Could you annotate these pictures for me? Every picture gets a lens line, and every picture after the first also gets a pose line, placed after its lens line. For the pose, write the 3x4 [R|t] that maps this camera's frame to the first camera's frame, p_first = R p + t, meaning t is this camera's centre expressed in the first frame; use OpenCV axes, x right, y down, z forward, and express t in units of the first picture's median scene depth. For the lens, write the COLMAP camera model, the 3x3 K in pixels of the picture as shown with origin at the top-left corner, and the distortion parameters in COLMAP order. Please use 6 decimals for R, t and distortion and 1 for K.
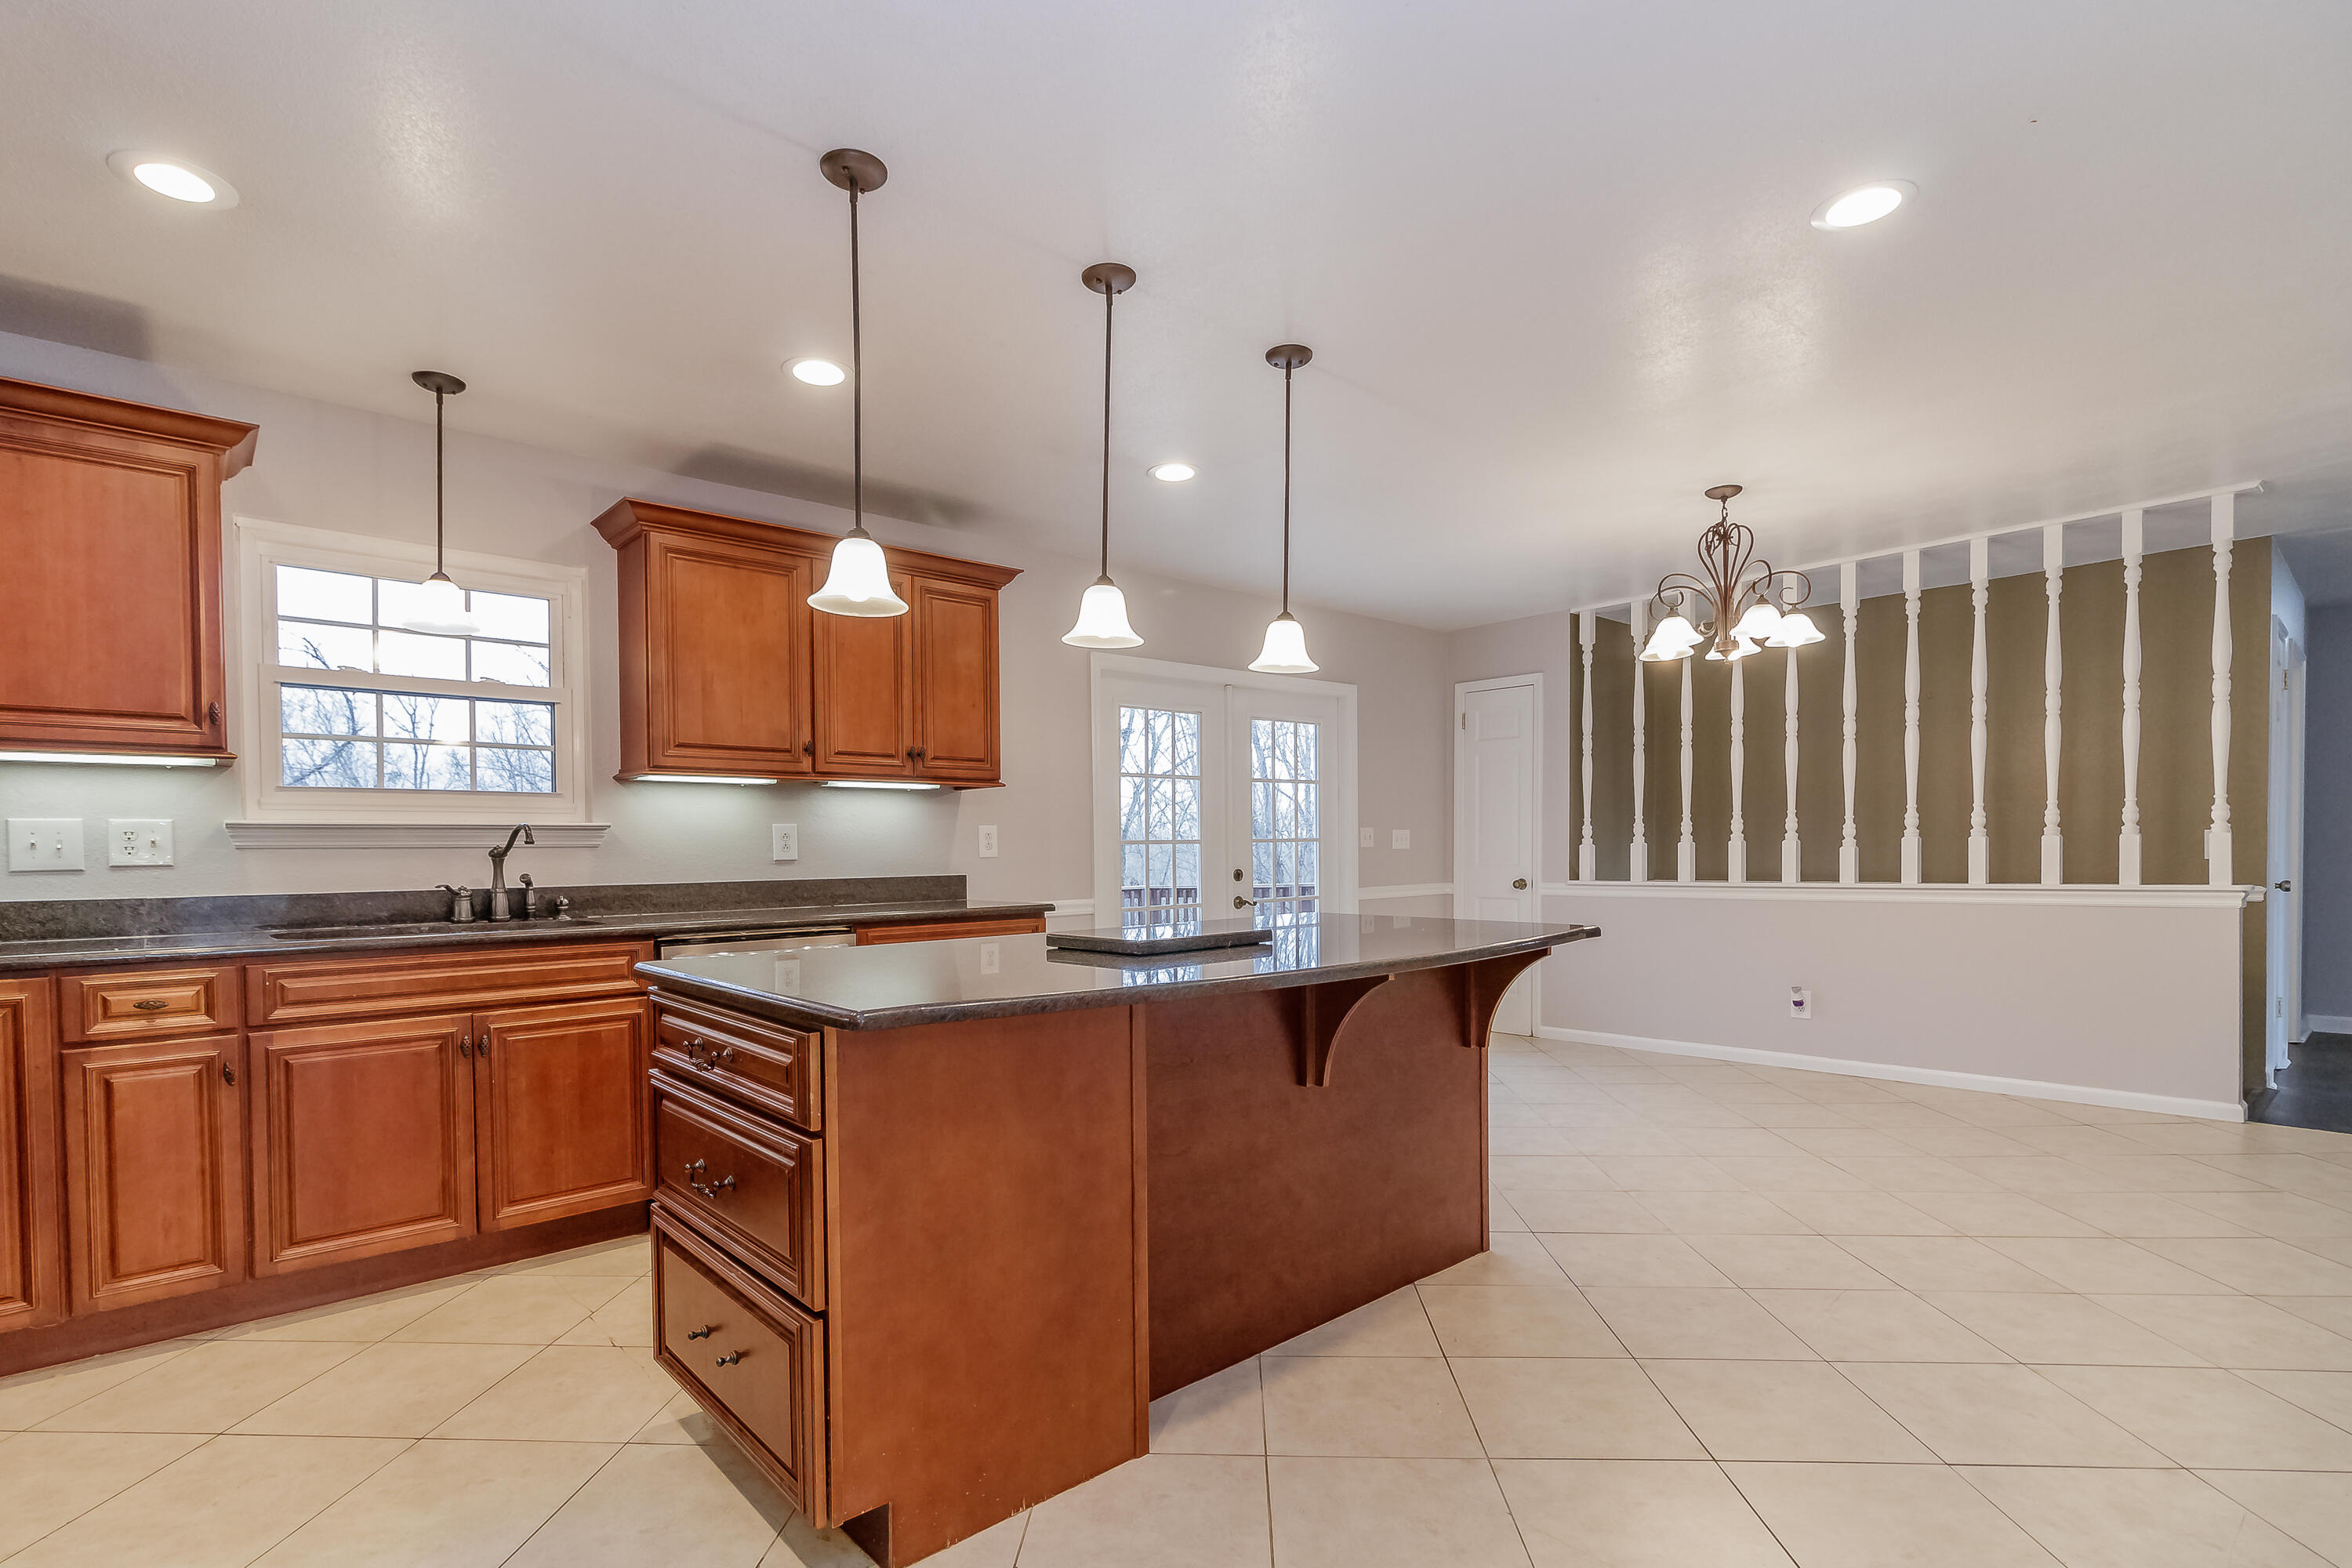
lens RADIAL K [[1114.3, 0, 1154.0], [0, 1114.3, 870.2], [0, 0, 1]] dist [0.006008, 0.000735]
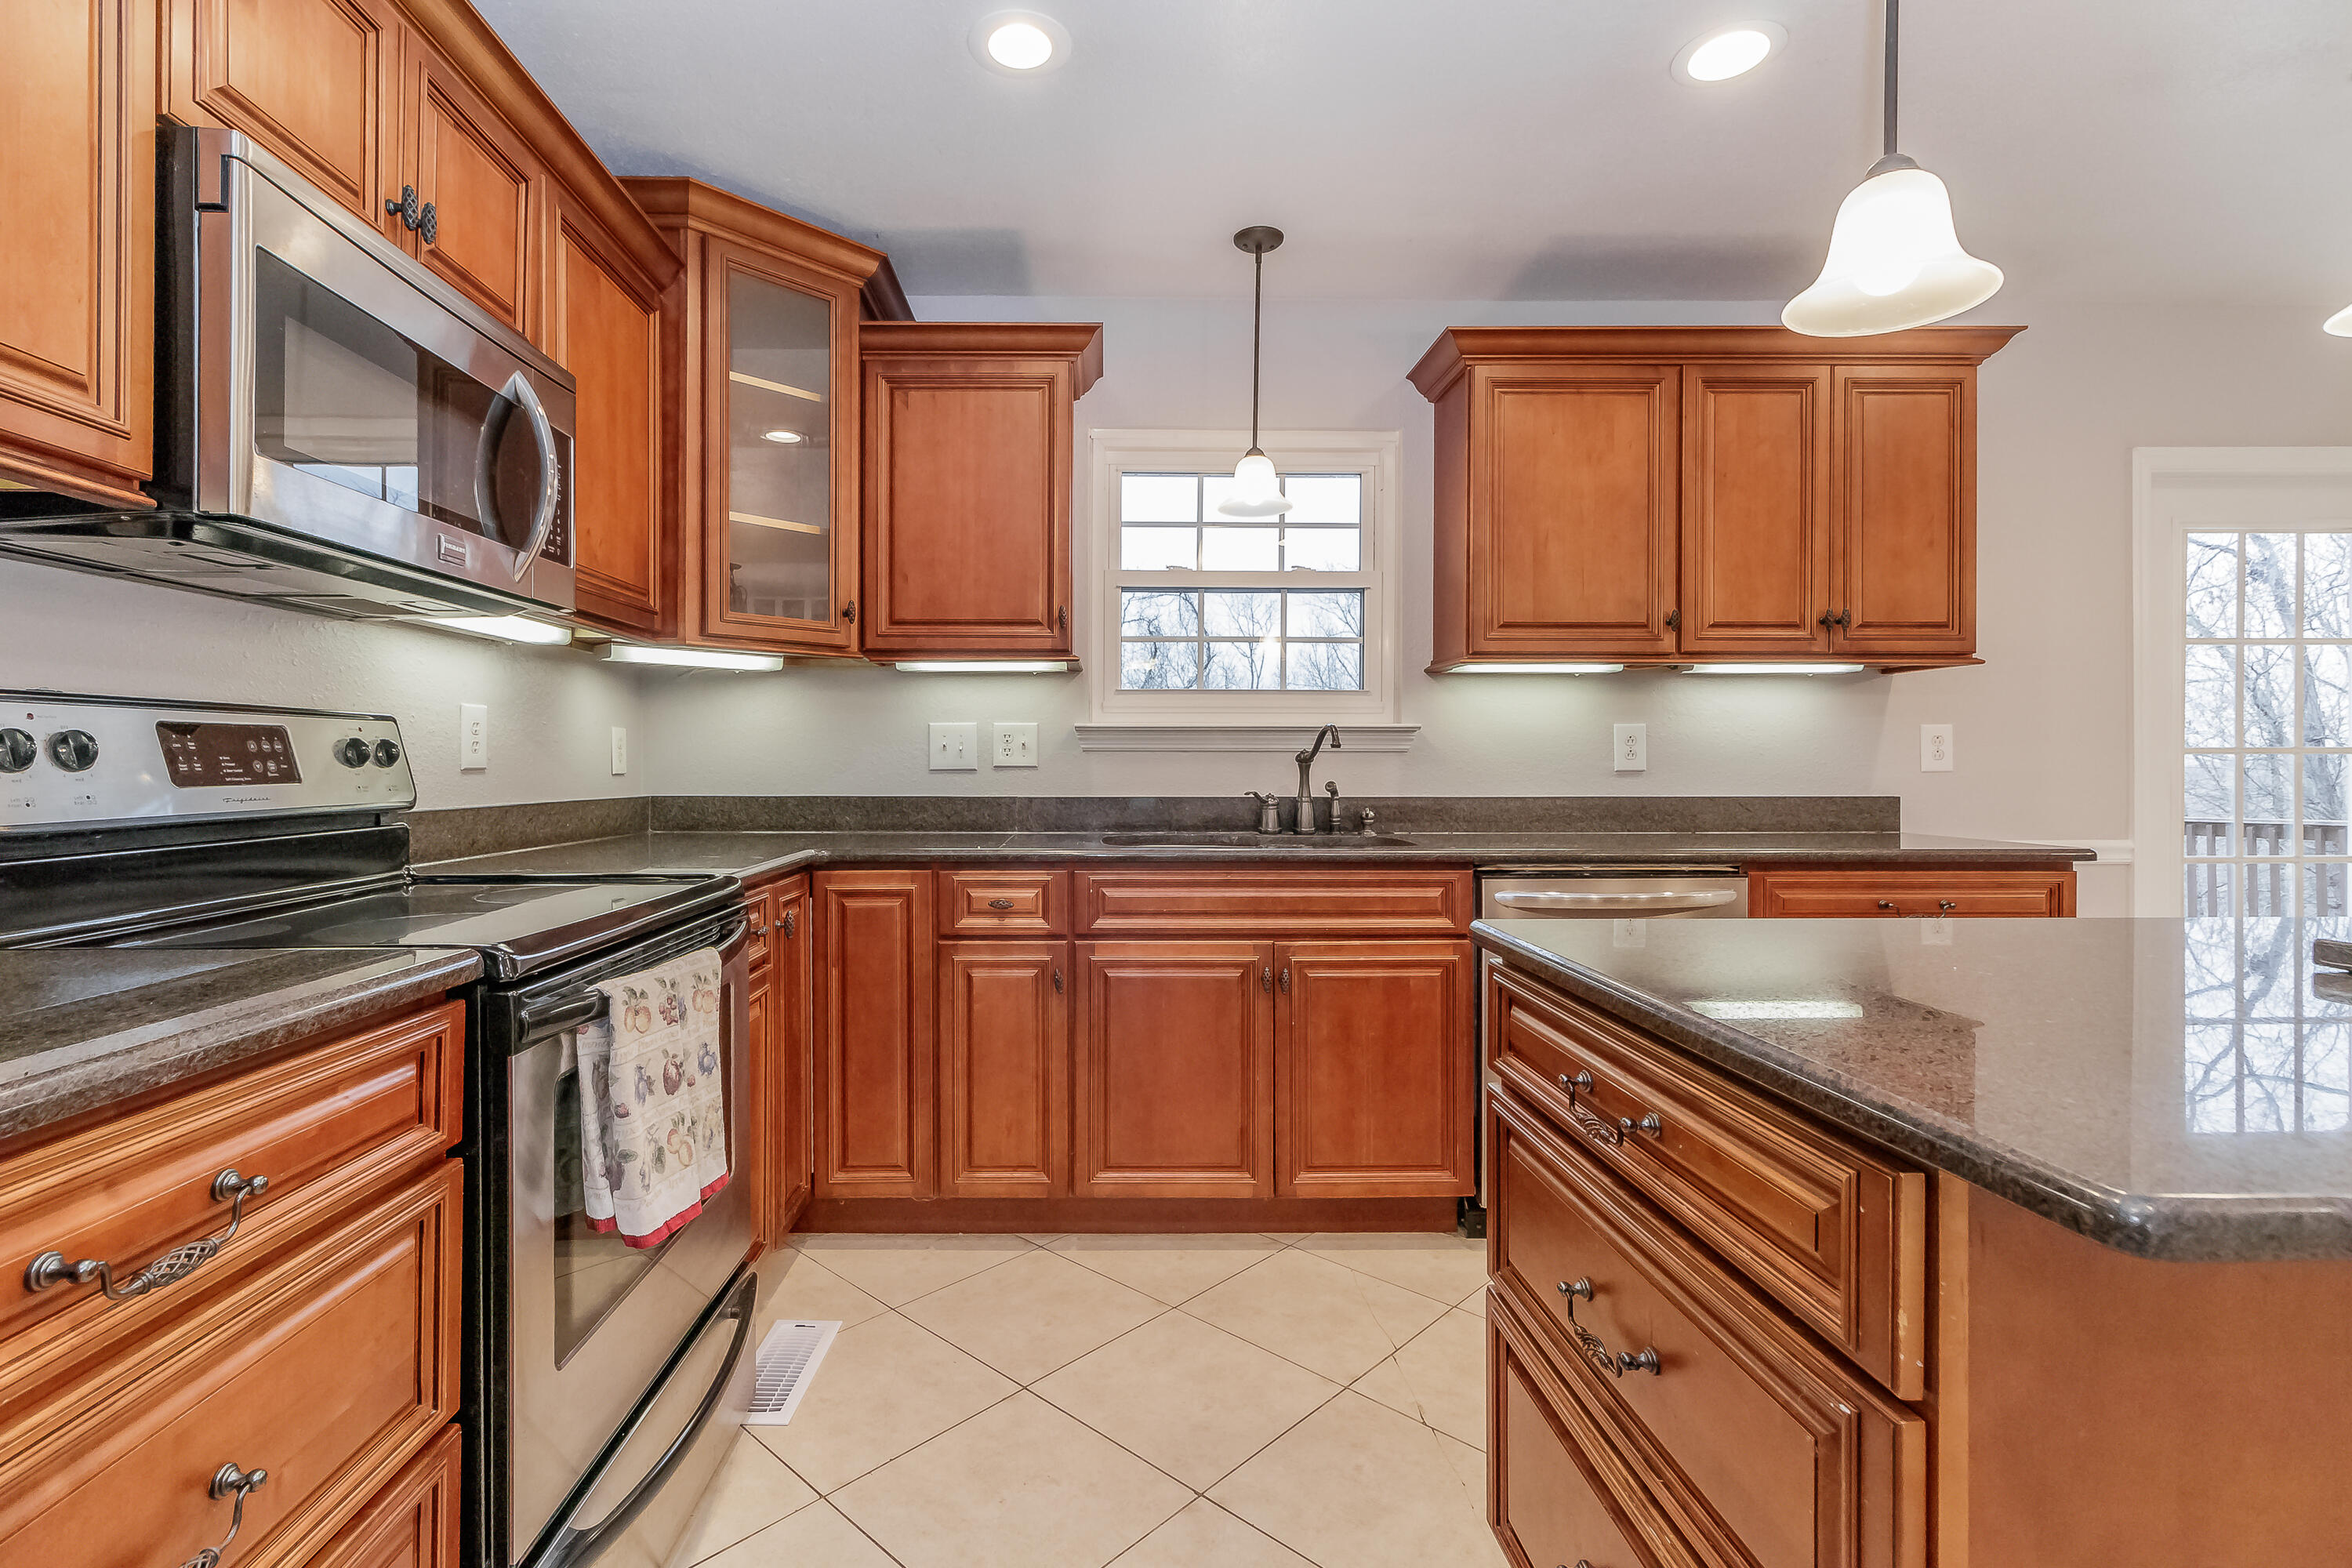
lens RADIAL K [[1114.3, 0, 1118.7], [0, 1114.3, 761.5], [0, 0, 1]] dist [0.006008, 0.000735]
pose [[0.762992, 0.010872, -0.646316, -0.137073], [-0.021545, 0.999731, -0.008617, -0.001643], [0.646048, 0.020500, 0.763021, 0.246545]]
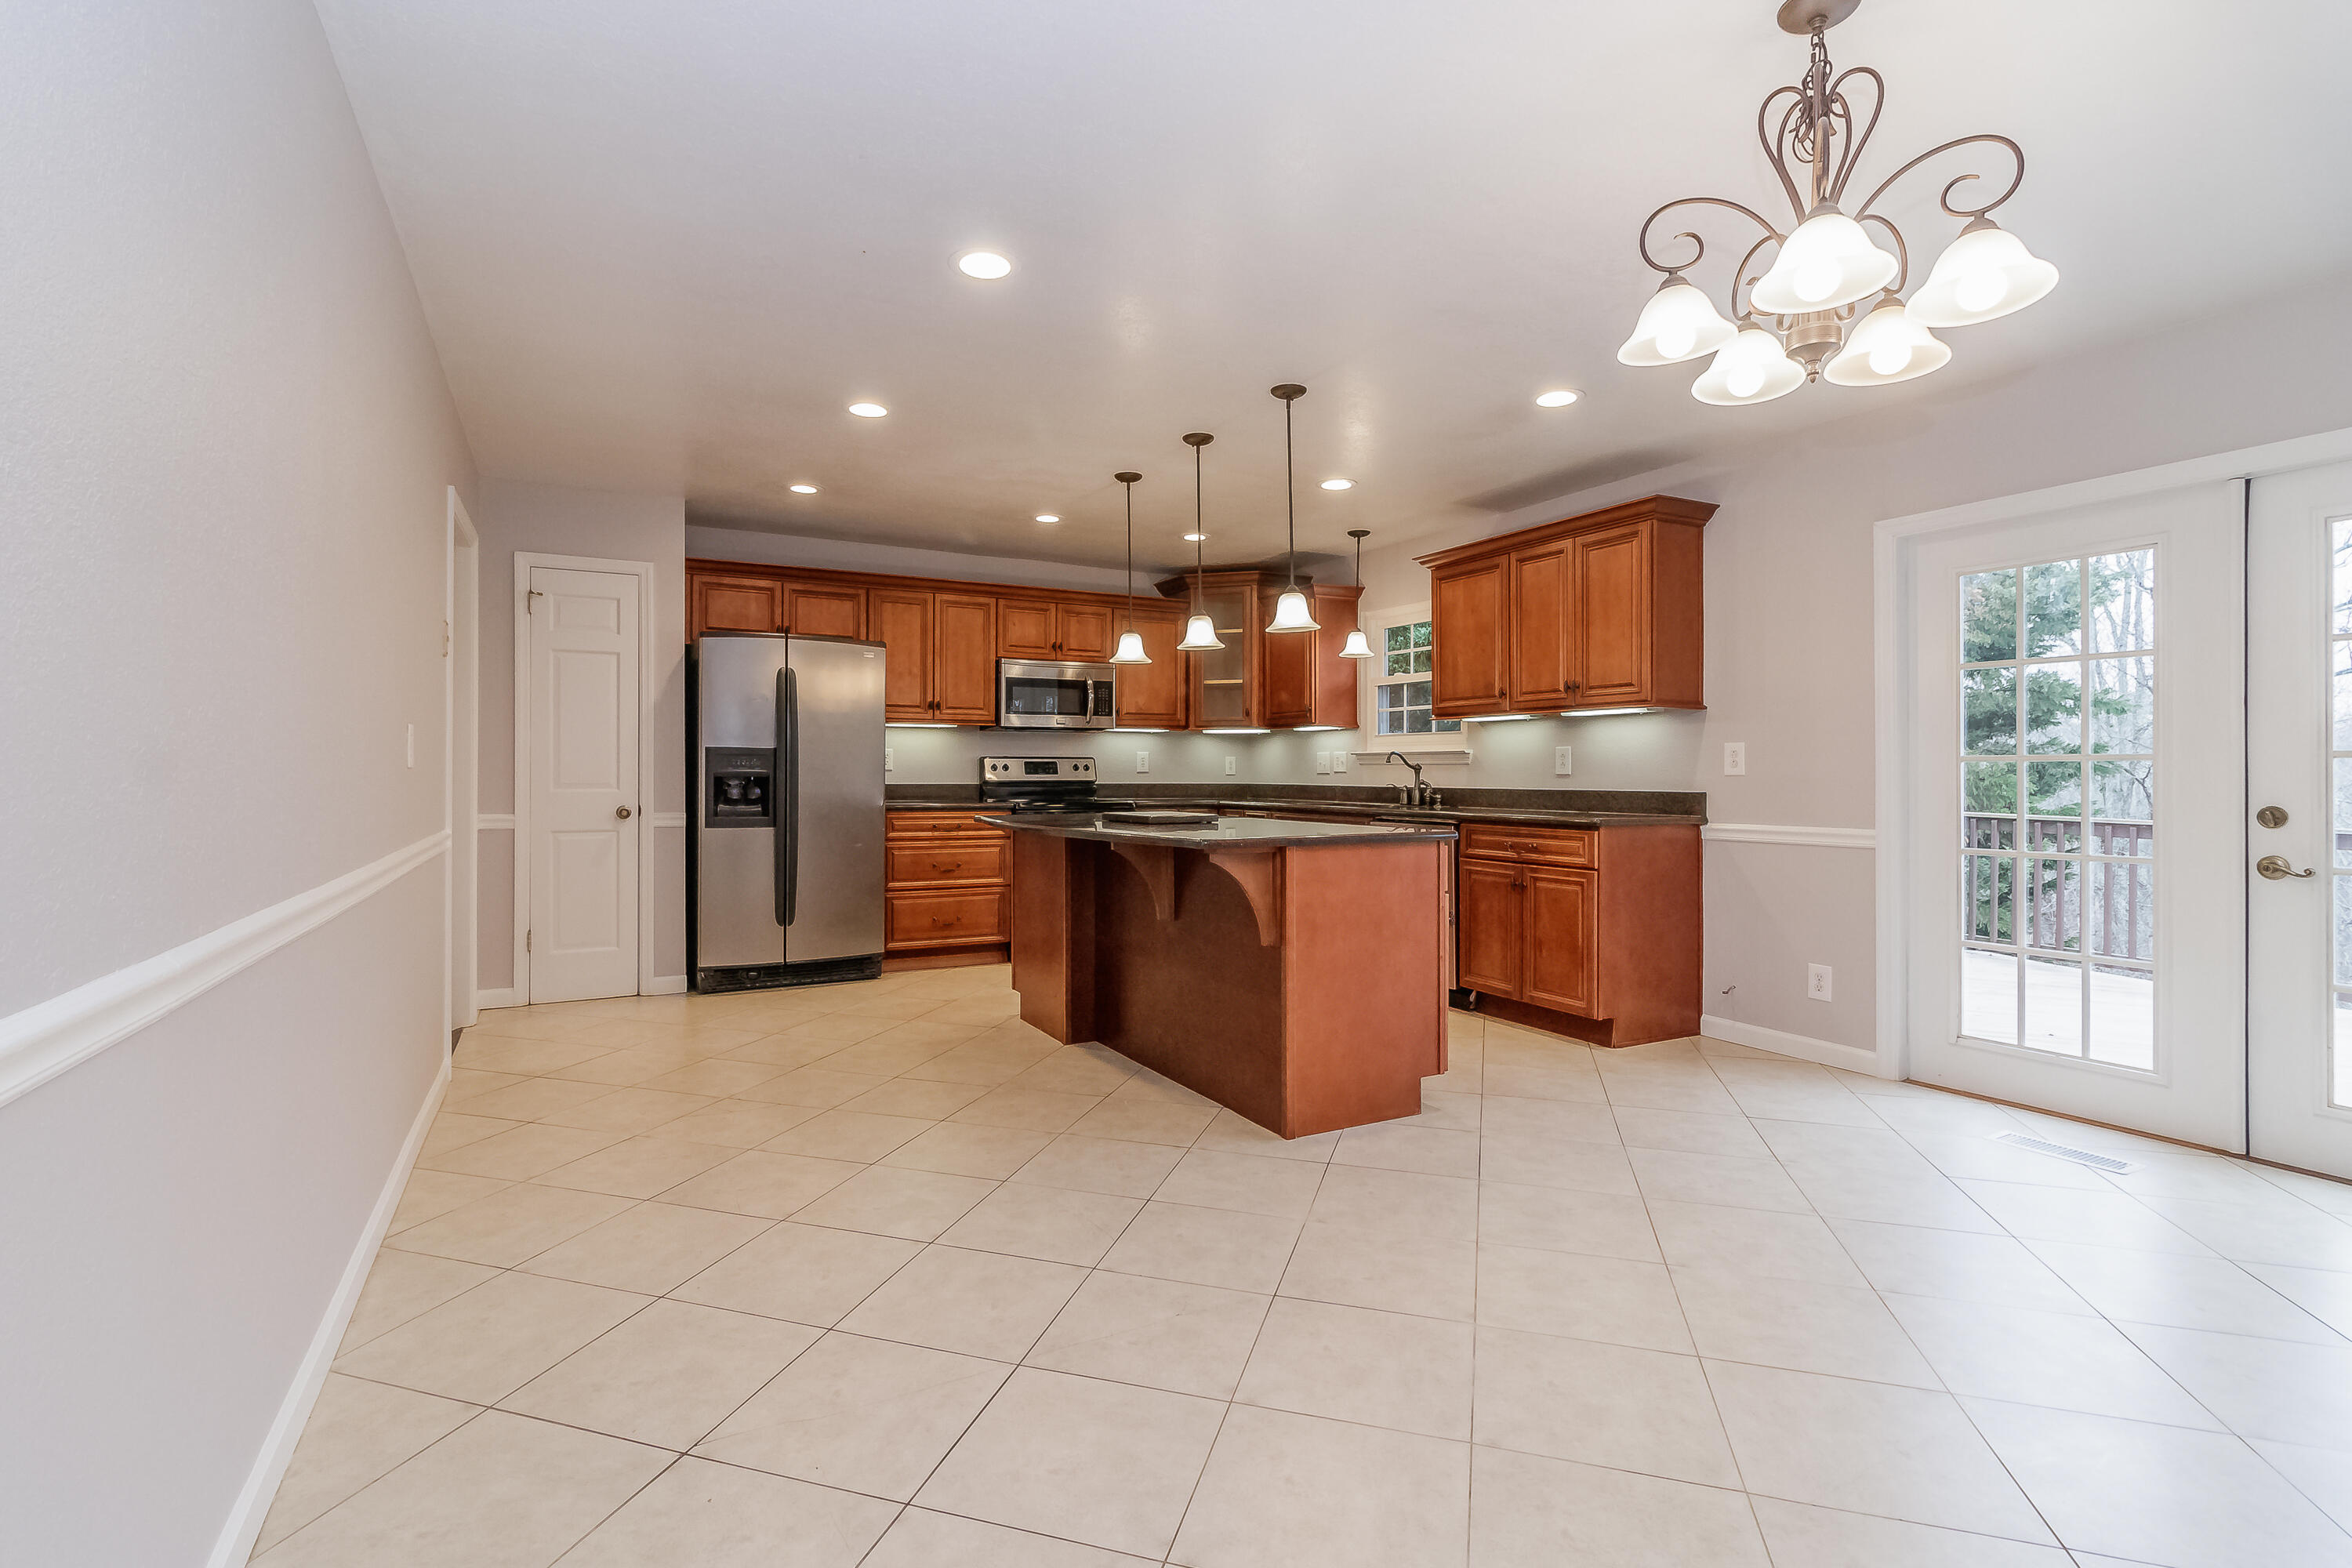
lens RADIAL K [[1114.3, 0, 1180.1], [0, 1114.3, 777.1], [0, 0, 1]] dist [0.006008, 0.000735]
pose [[-0.221414, 0.014808, -0.975067, 1.392729], [-0.018684, 0.999637, 0.019424, -0.031014], [0.975001, 0.022519, -0.221057, 1.147142]]
